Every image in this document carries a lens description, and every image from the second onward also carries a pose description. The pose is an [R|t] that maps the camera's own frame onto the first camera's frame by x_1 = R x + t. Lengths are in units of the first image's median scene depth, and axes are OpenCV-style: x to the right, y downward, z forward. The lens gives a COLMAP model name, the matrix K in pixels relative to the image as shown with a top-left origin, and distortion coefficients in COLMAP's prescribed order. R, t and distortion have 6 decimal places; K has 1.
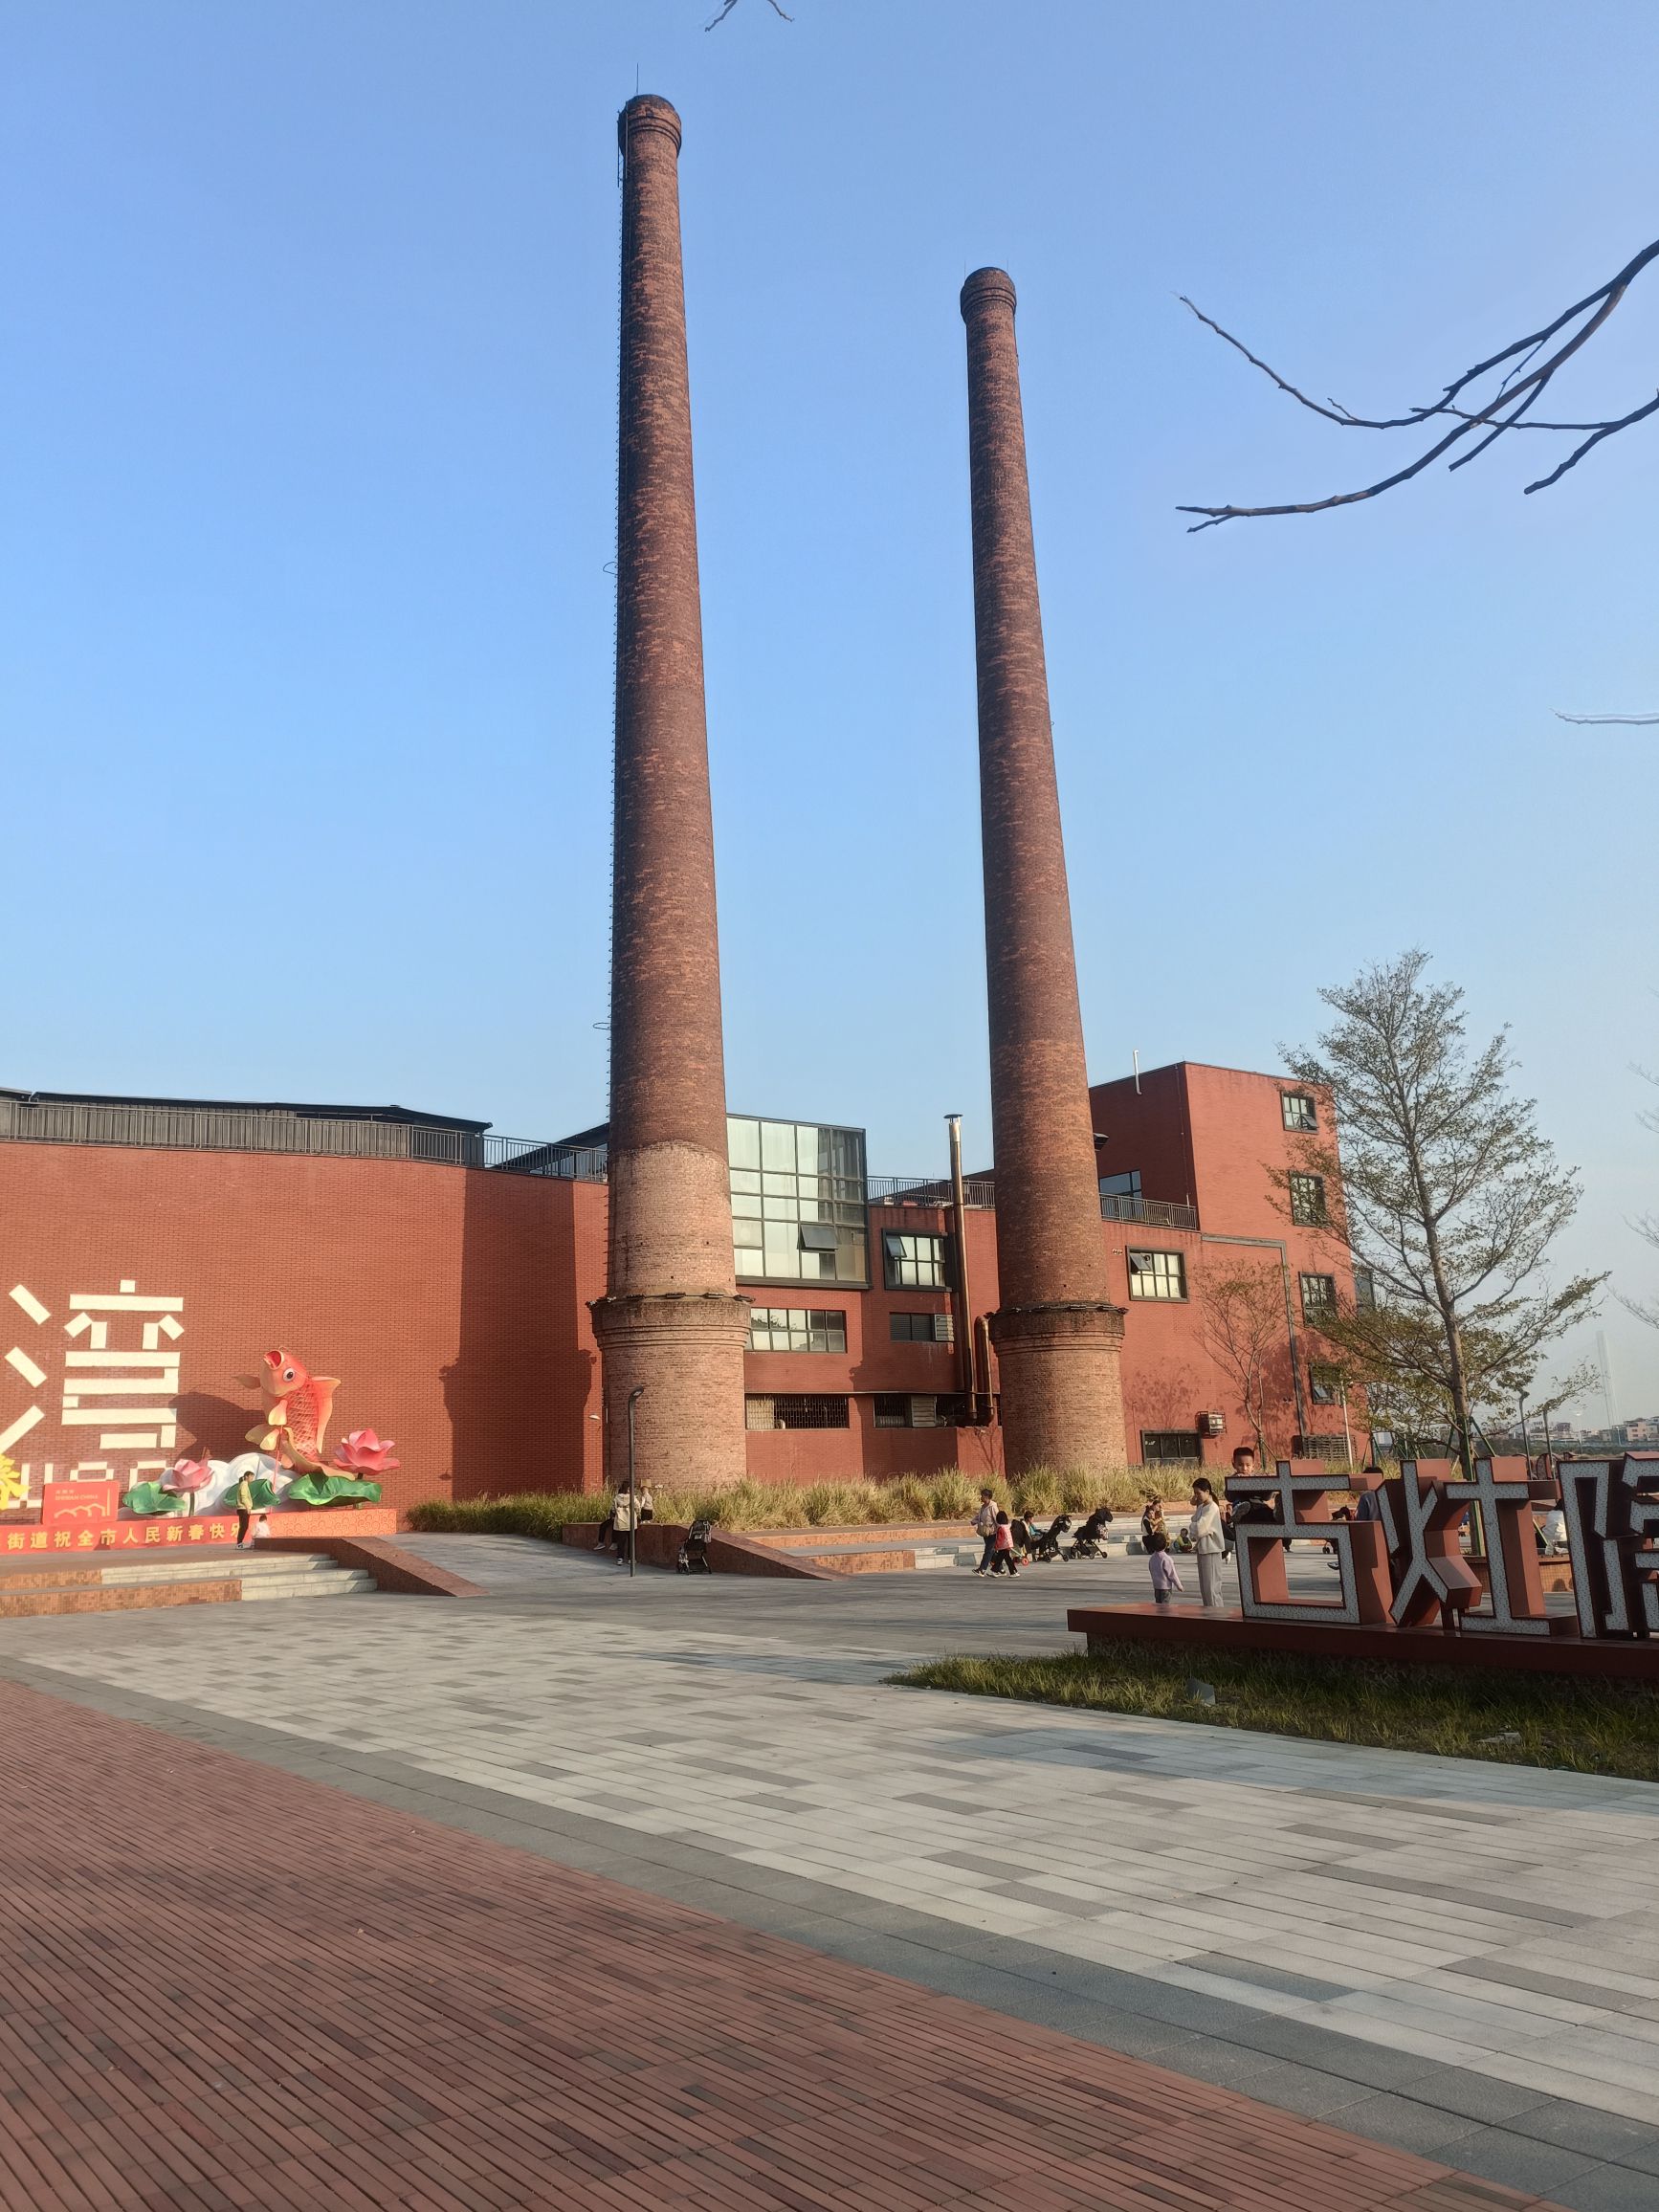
lens RADIAL K [[1793.1, 0, 818.2], [0, 1793.1, 1092.7], [0, 0, 1]] dist [0.032002, 0.000494]
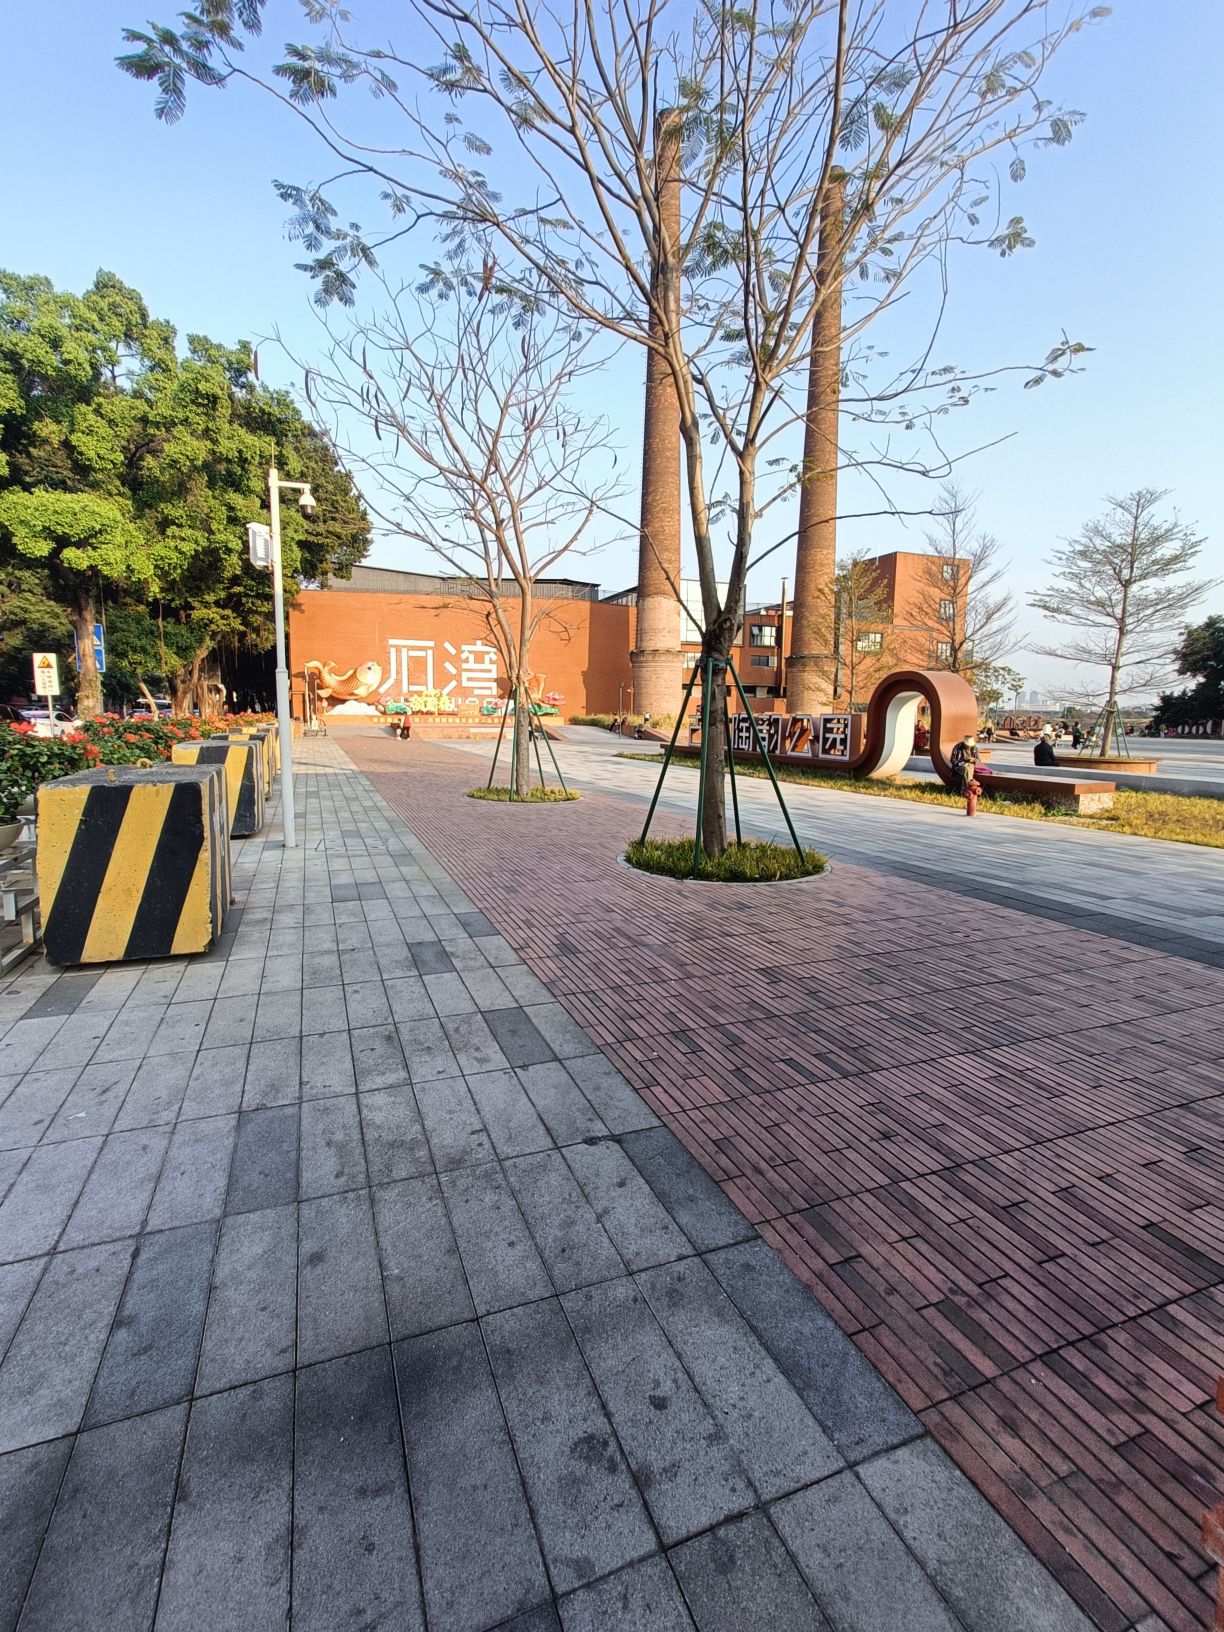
lens RADIAL K [[745.5, 0, 618.8], [0, 745.5, 812.9], [0, 0, 1]] dist [0.000681, 0.000009]
pose [[0.976998, 0.072014, -0.200722, 0.133314], [0.000168, 0.940994, 0.338422, -0.052136], [0.213249, -0.330672, 0.919337, -0.232149]]
